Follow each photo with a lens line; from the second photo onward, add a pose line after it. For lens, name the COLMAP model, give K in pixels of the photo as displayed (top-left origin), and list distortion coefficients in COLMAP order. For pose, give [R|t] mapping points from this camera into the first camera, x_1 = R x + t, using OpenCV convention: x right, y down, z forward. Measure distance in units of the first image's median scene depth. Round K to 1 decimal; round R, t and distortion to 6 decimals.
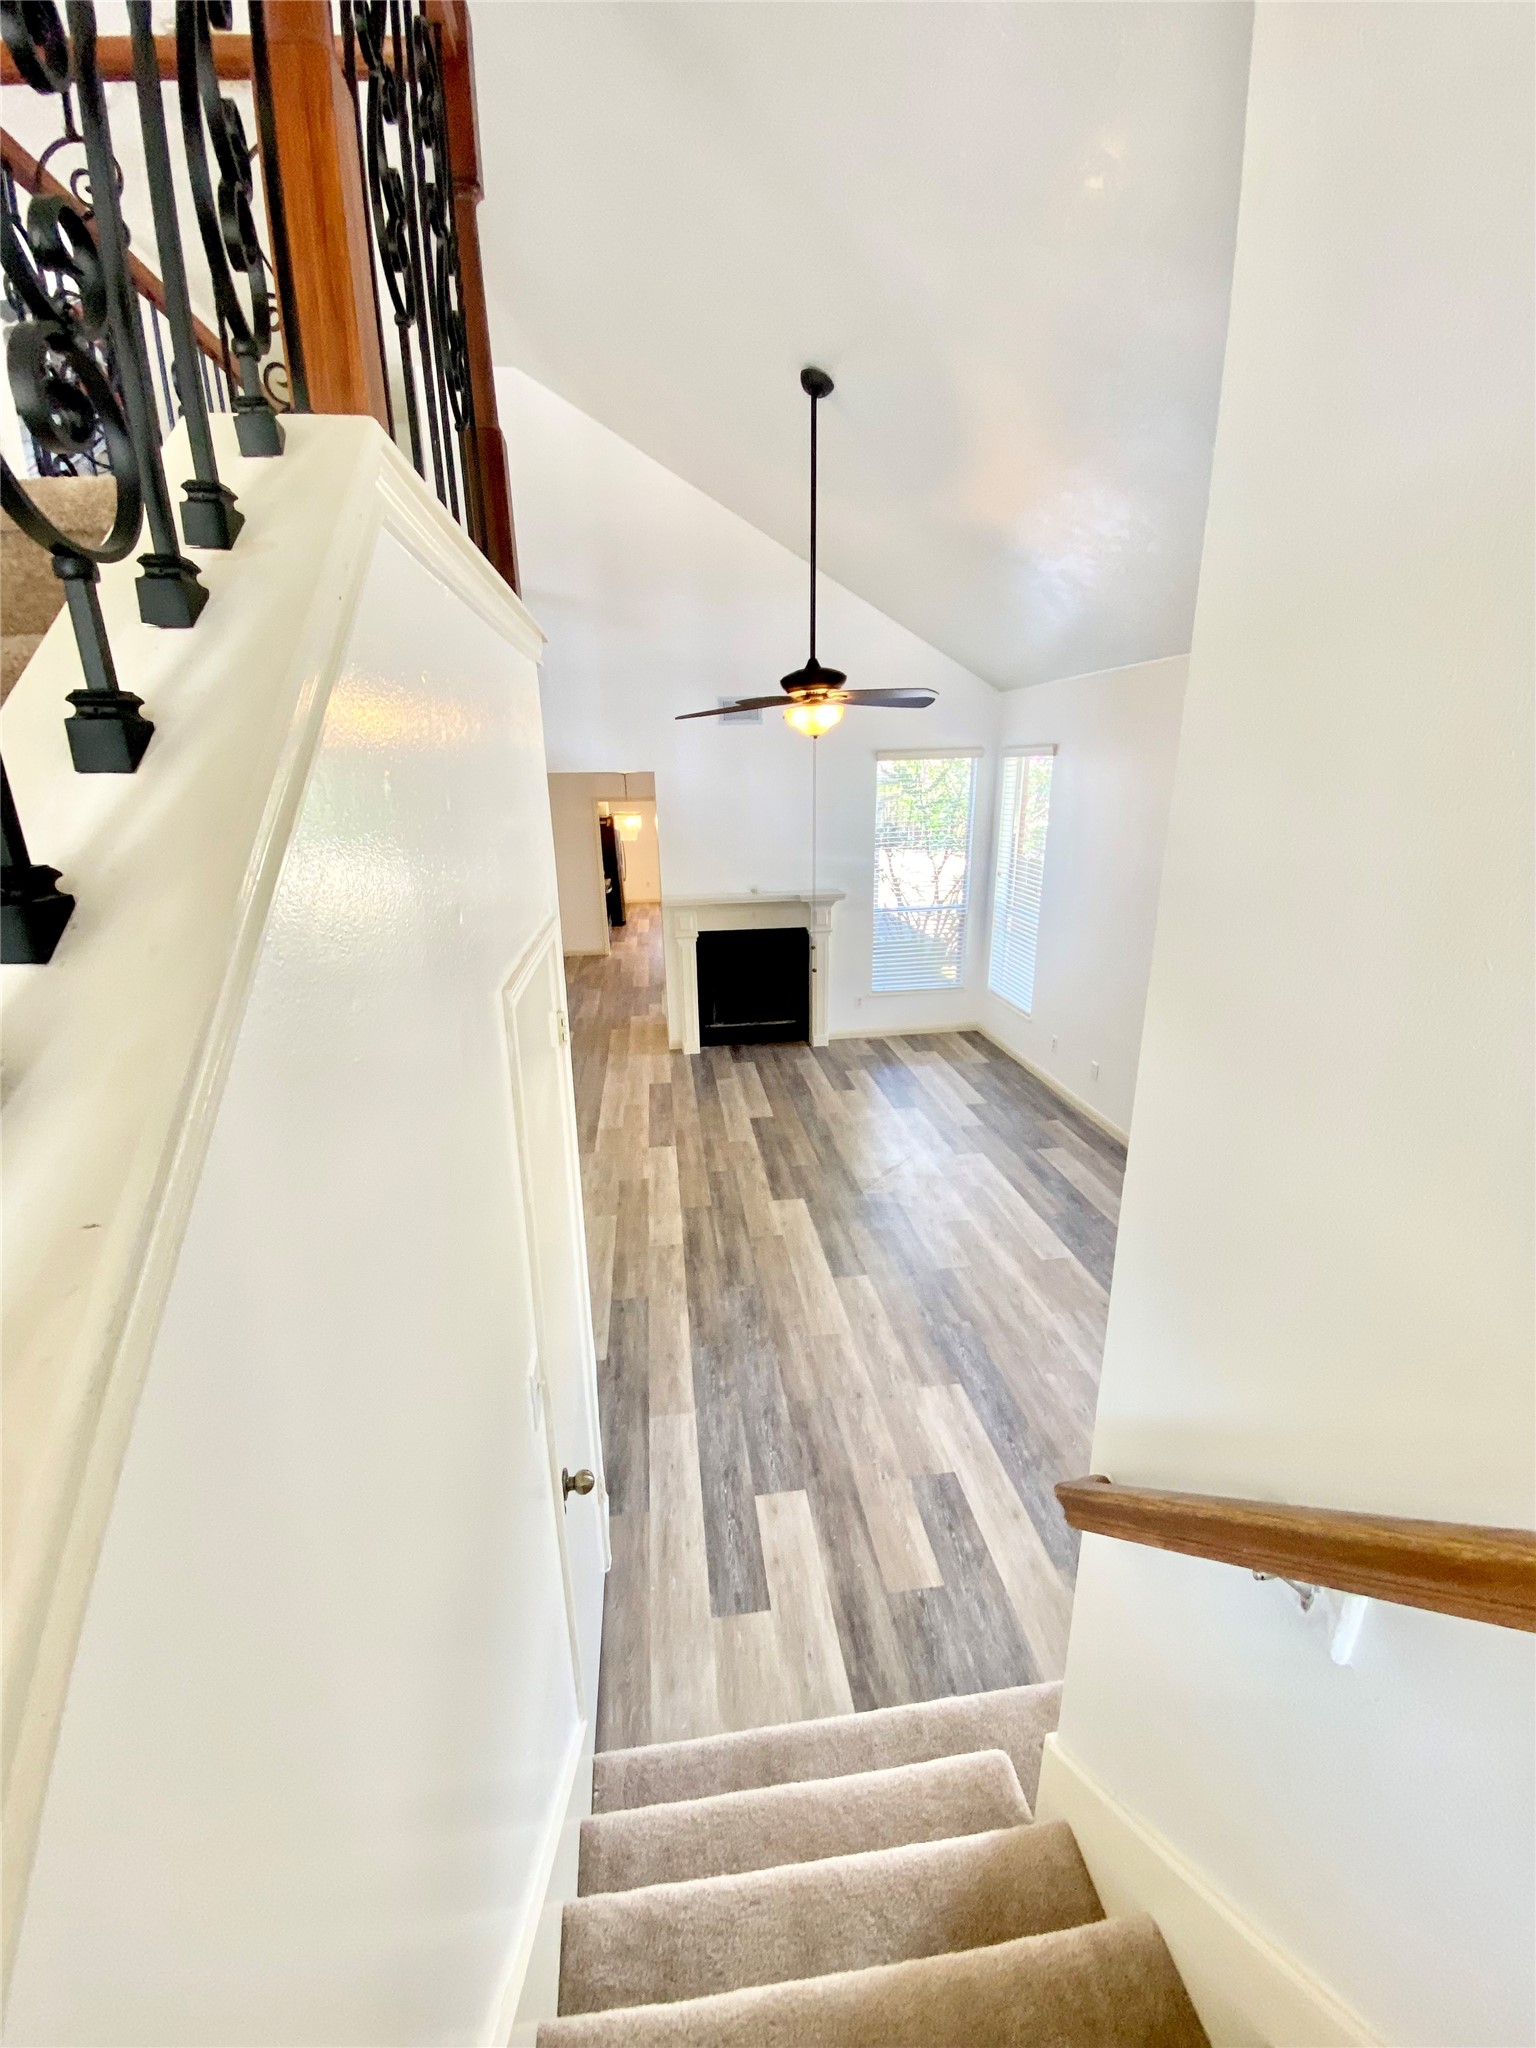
lens RADIAL K [[840.6, 0, 764.6], [0, 840.6, 992.0], [0, 0, 1]] dist [0.017548, -0.018345]
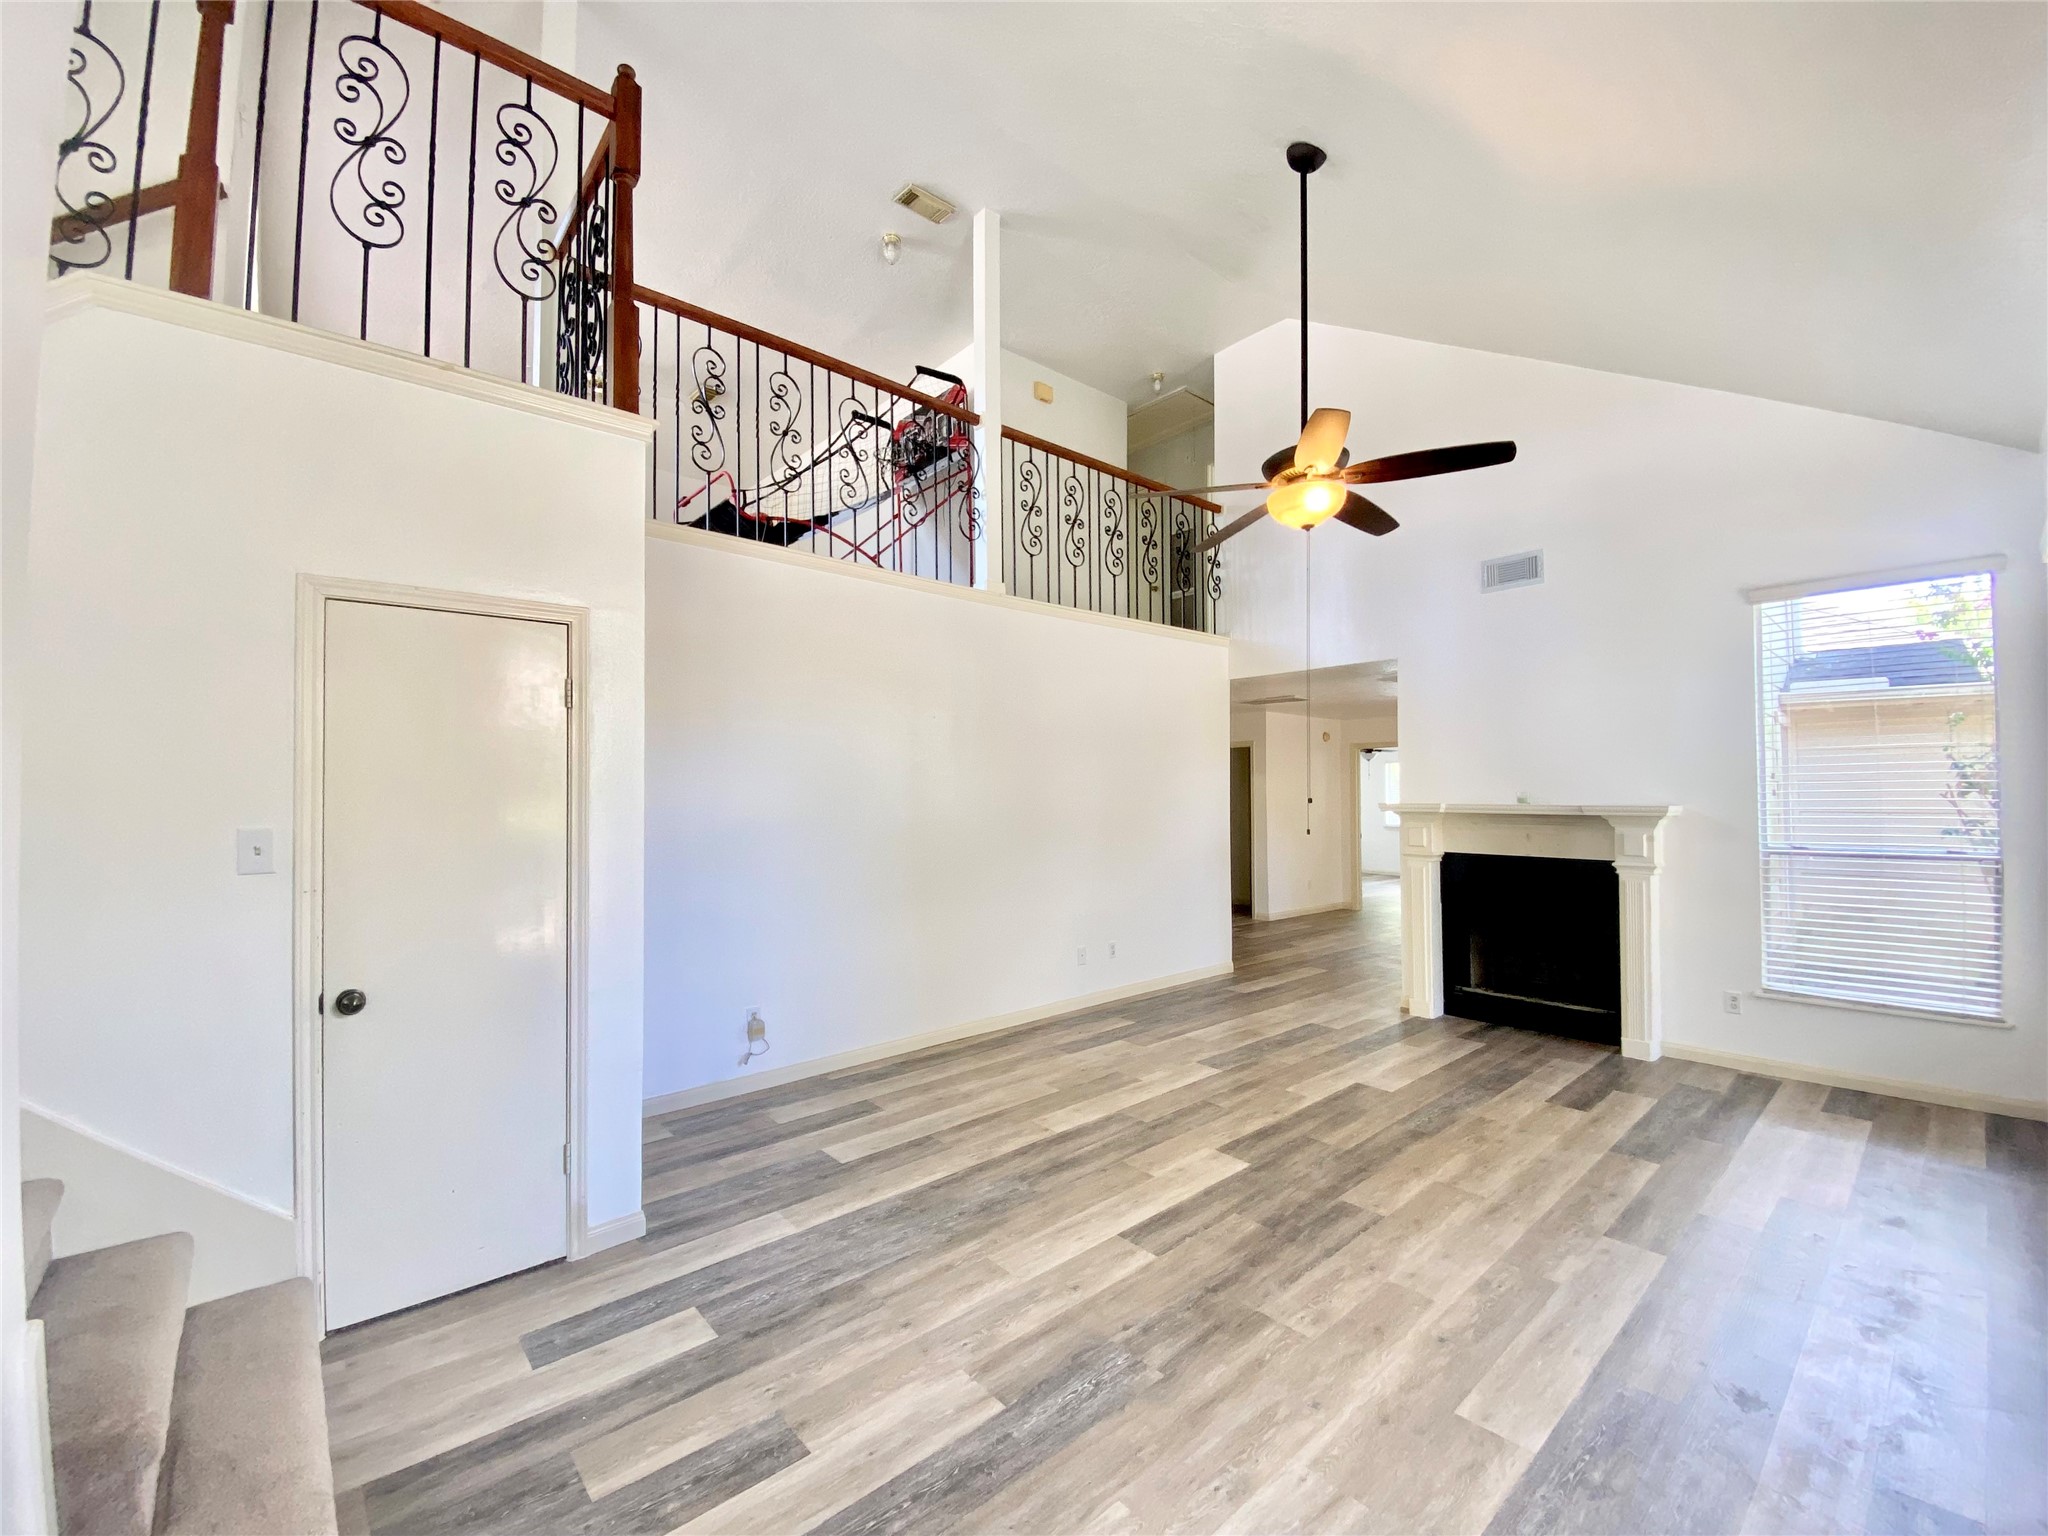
lens RADIAL K [[840.6, 0, 1015.1], [0, 840.6, 769.2], [0, 0, 1]] dist [0.017548, -0.018345]
pose [[0.548735, -0.008095, -0.835957, 0.517949], [-0.219620, 0.963435, -0.153492, 0.085257], [0.806633, 0.267819, 0.526892, 0.402855]]
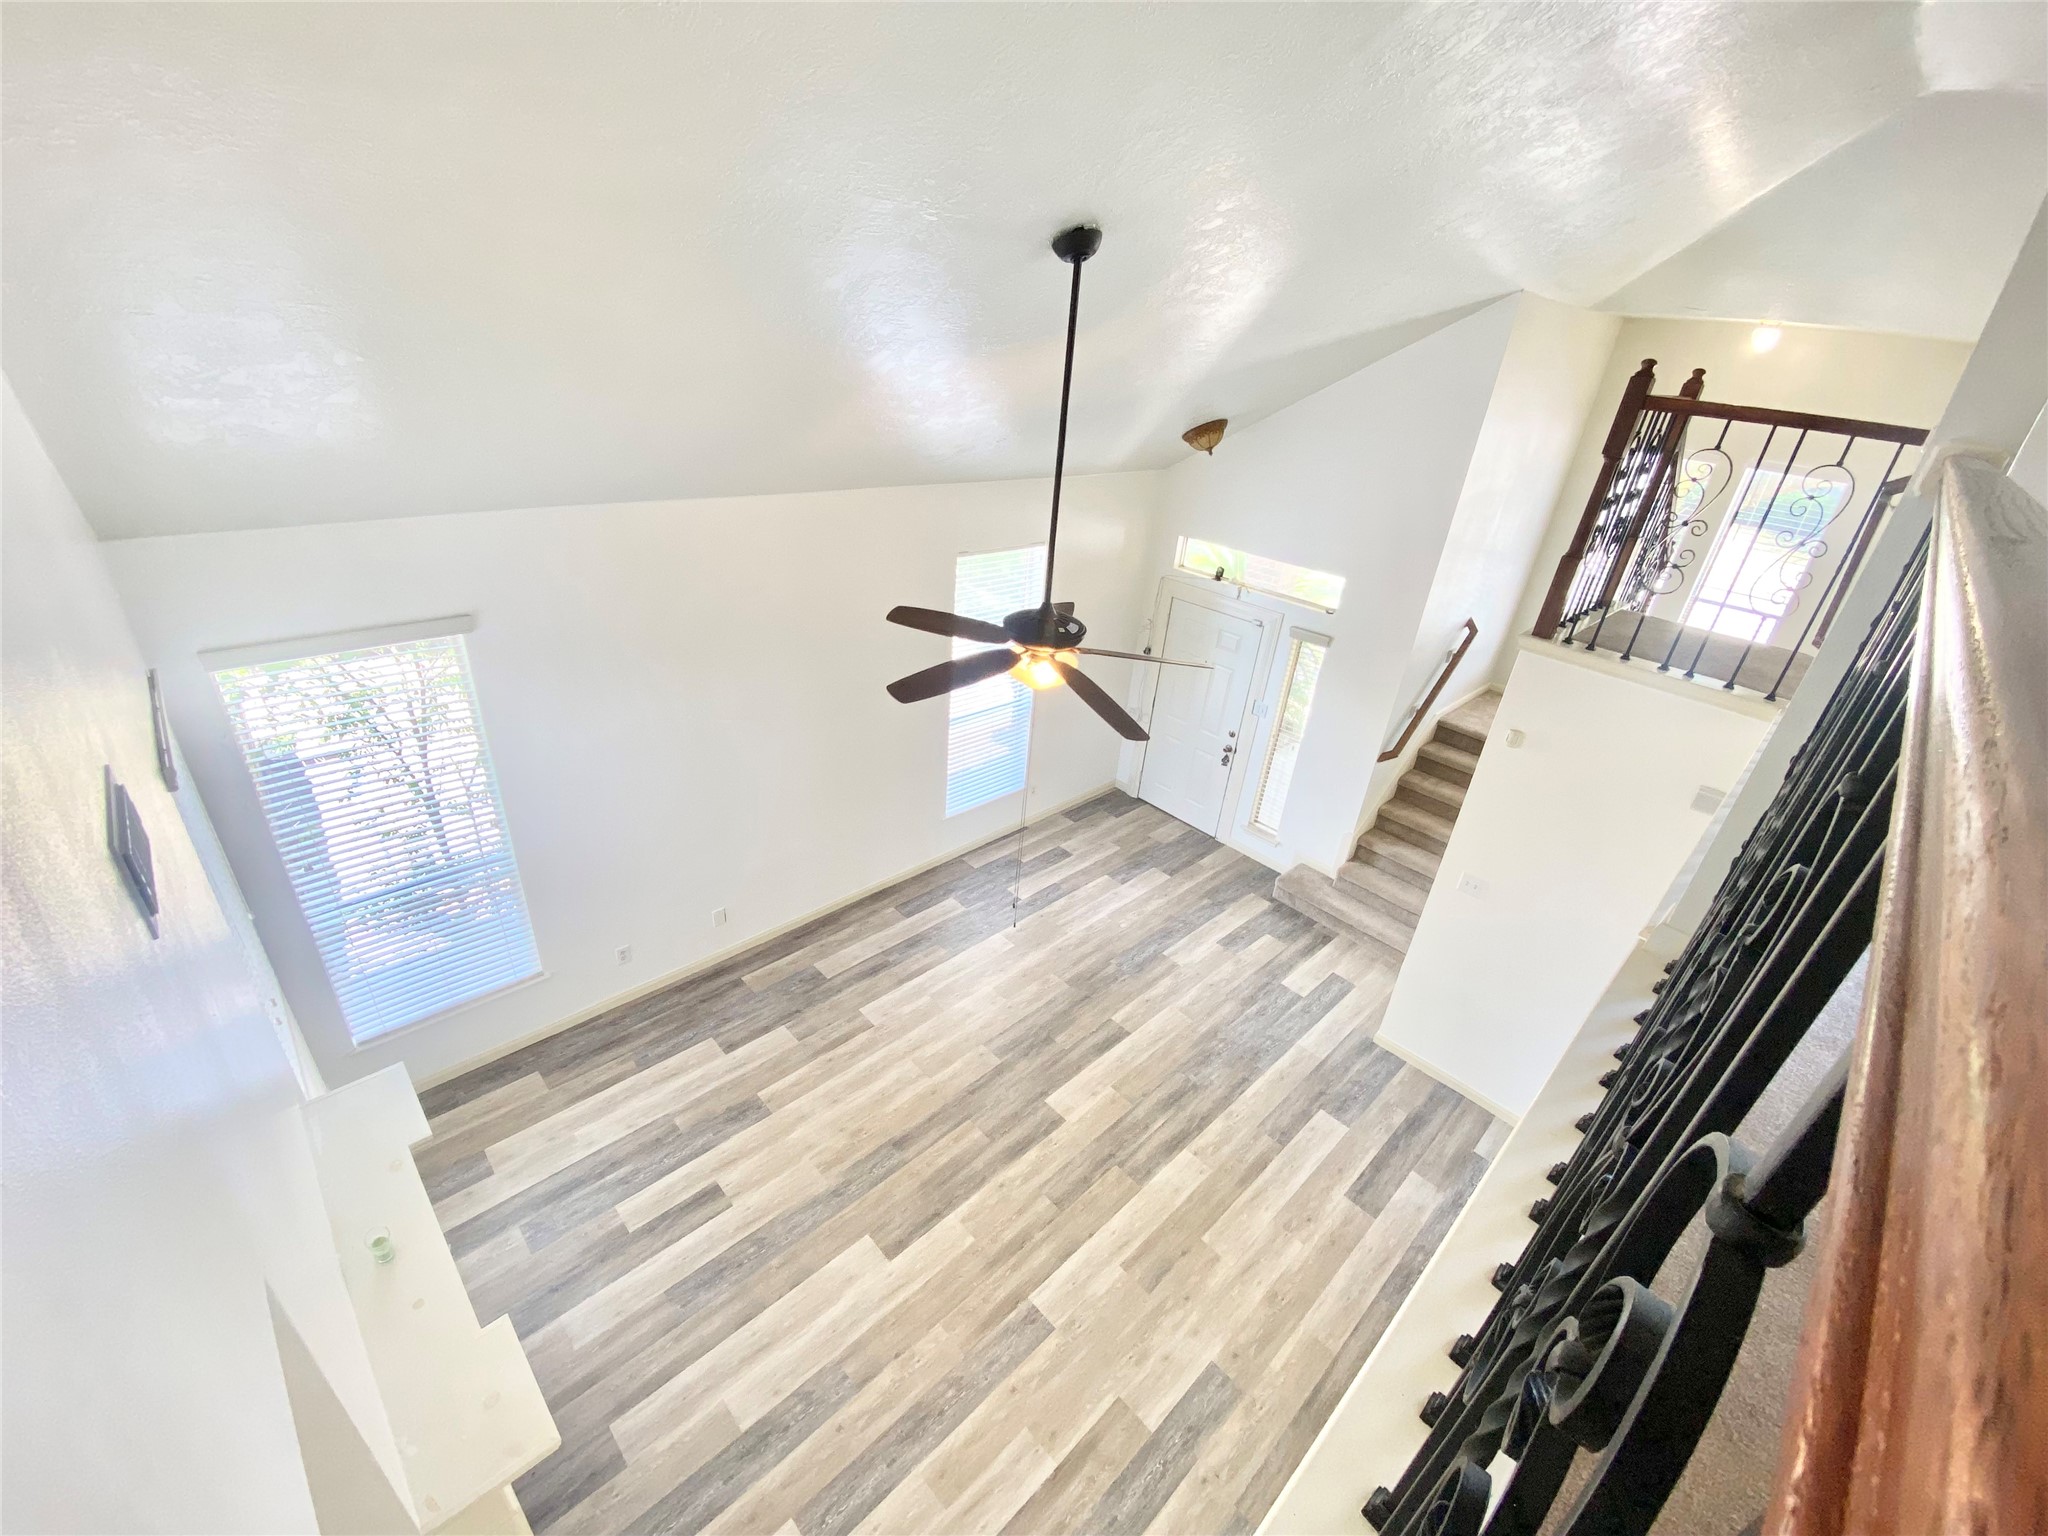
lens RADIAL K [[840.6, 0, 1015.8], [0, 840.6, 751.7], [0, 0, 1]] dist [0.017548, -0.018345]
pose [[-0.587387, -0.391900, 0.708090, -0.471391], [0.136797, 0.814267, 0.564142, -0.645637], [-0.797661, 0.428234, -0.424679, 1.275270]]
